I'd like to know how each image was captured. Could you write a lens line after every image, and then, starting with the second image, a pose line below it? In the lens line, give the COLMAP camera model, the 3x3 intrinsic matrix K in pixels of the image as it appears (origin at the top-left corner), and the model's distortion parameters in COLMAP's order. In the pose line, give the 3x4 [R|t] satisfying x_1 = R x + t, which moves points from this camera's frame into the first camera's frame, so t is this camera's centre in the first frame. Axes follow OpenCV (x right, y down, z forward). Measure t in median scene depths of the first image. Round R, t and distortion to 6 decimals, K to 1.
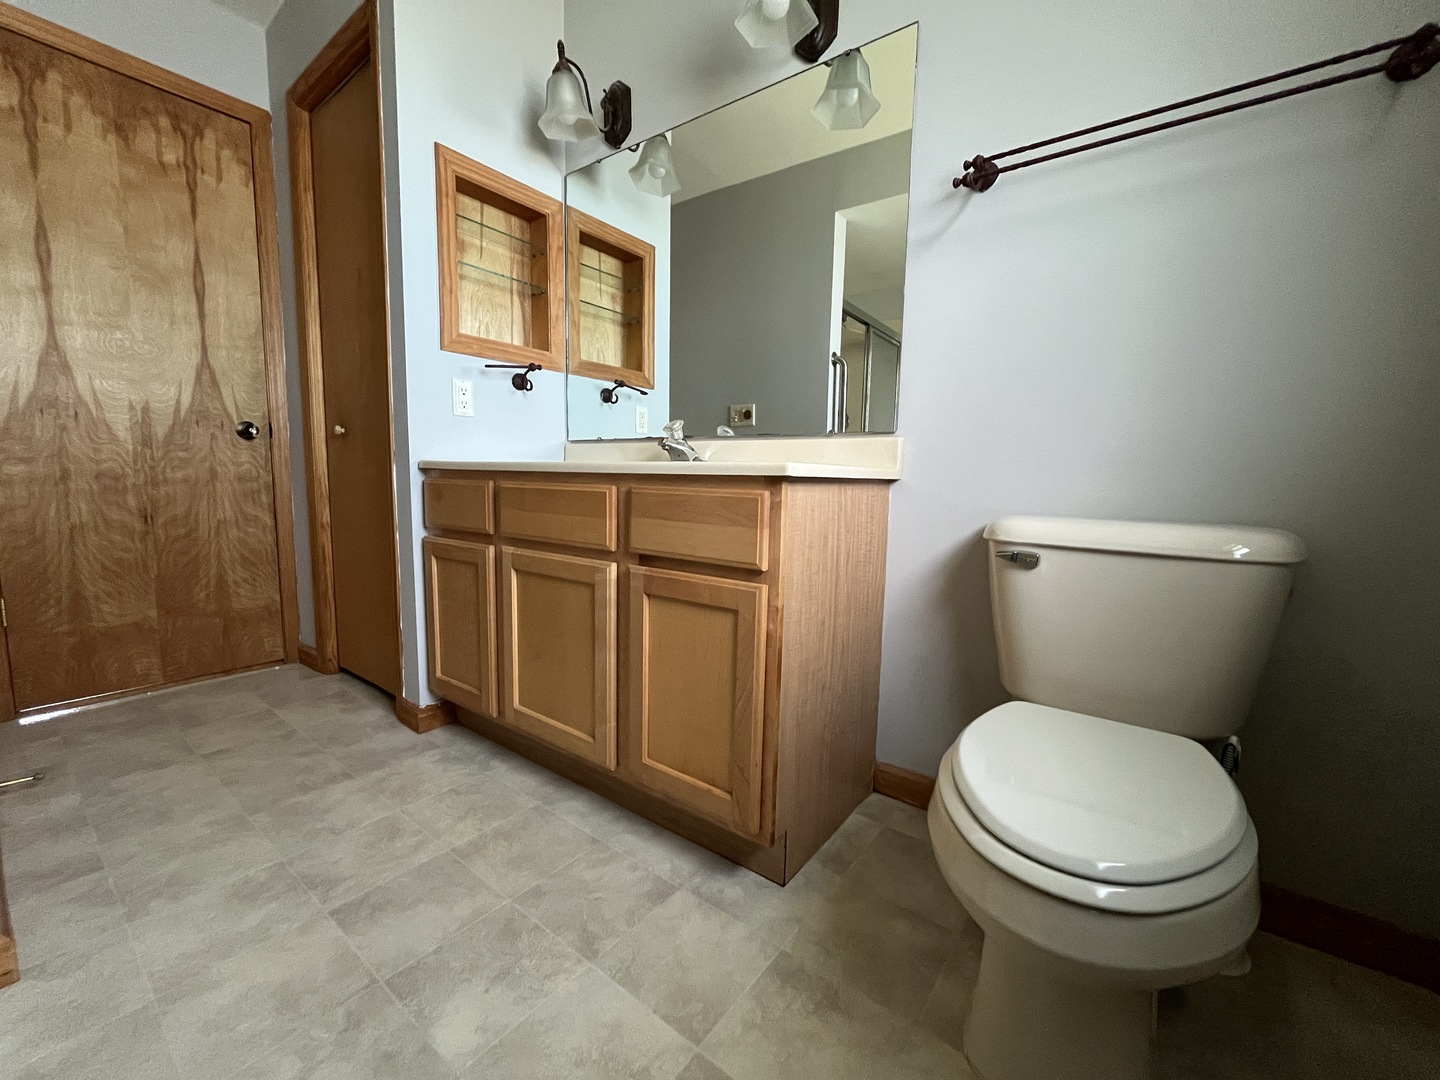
lens RADIAL K [[582.2, 0, 714.8], [0, 582.2, 538.7], [0, 0, 1]] dist [-0.003084, -0.000215]
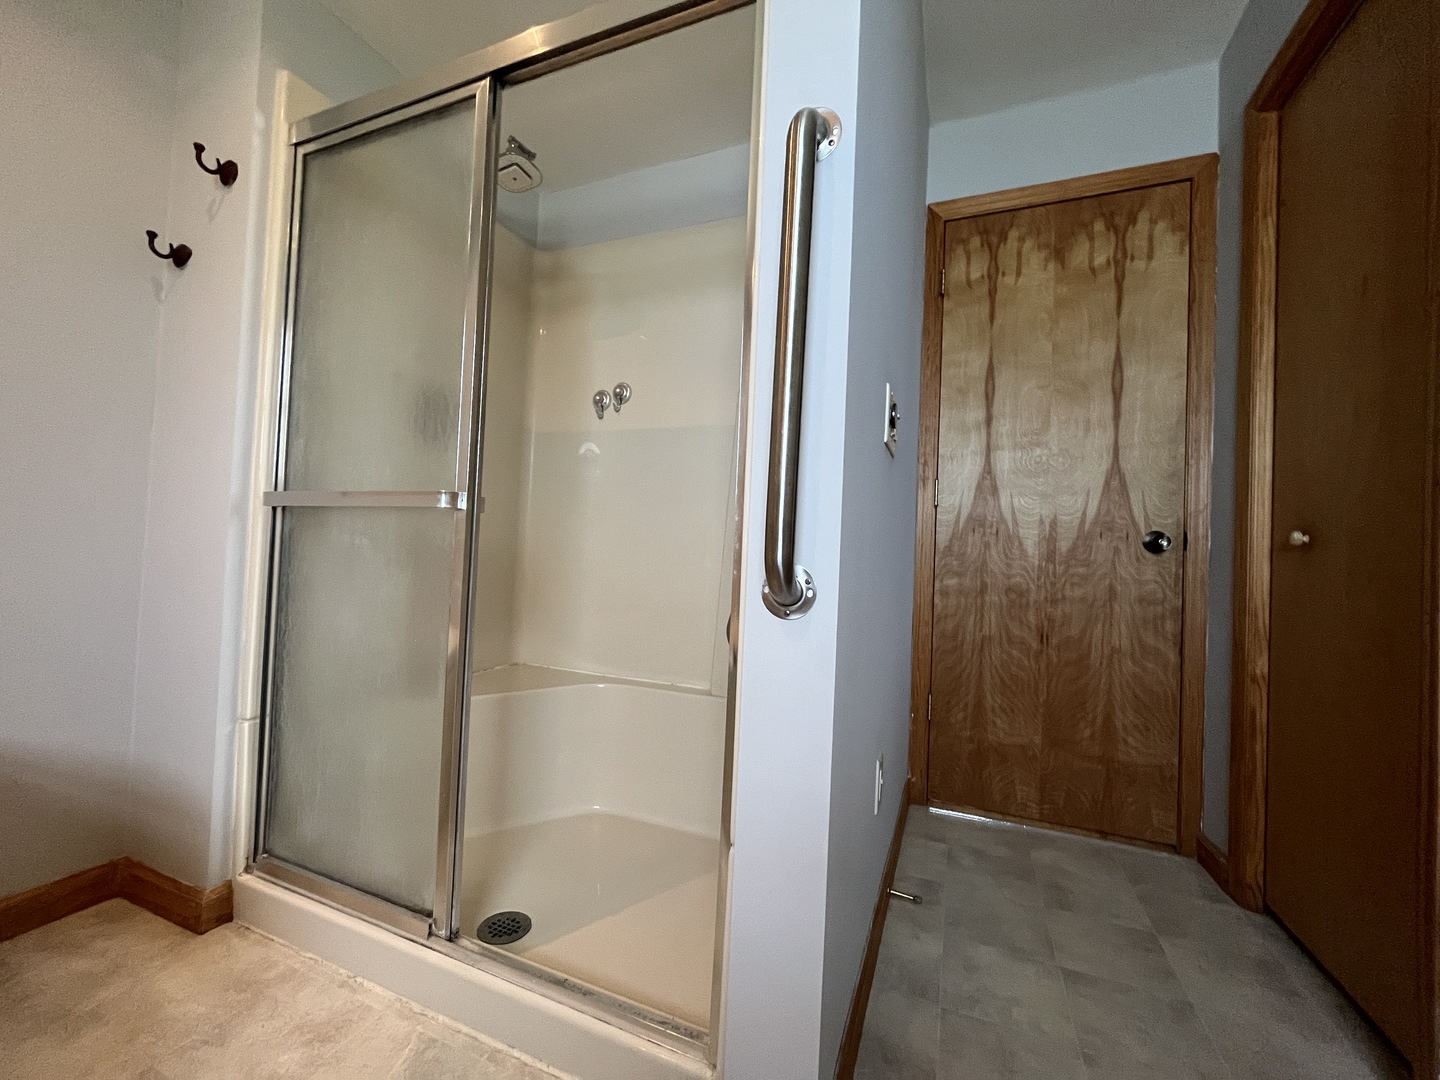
lens RADIAL K [[582.2, 0, 714.8], [0, 582.2, 538.7], [0, 0, 1]] dist [-0.003084, -0.000215]
pose [[0.258963, -0.031784, -0.965364, -0.194312], [-0.144308, 0.986967, -0.071207, -0.047523], [0.955046, 0.157750, 0.251001, 0.222816]]
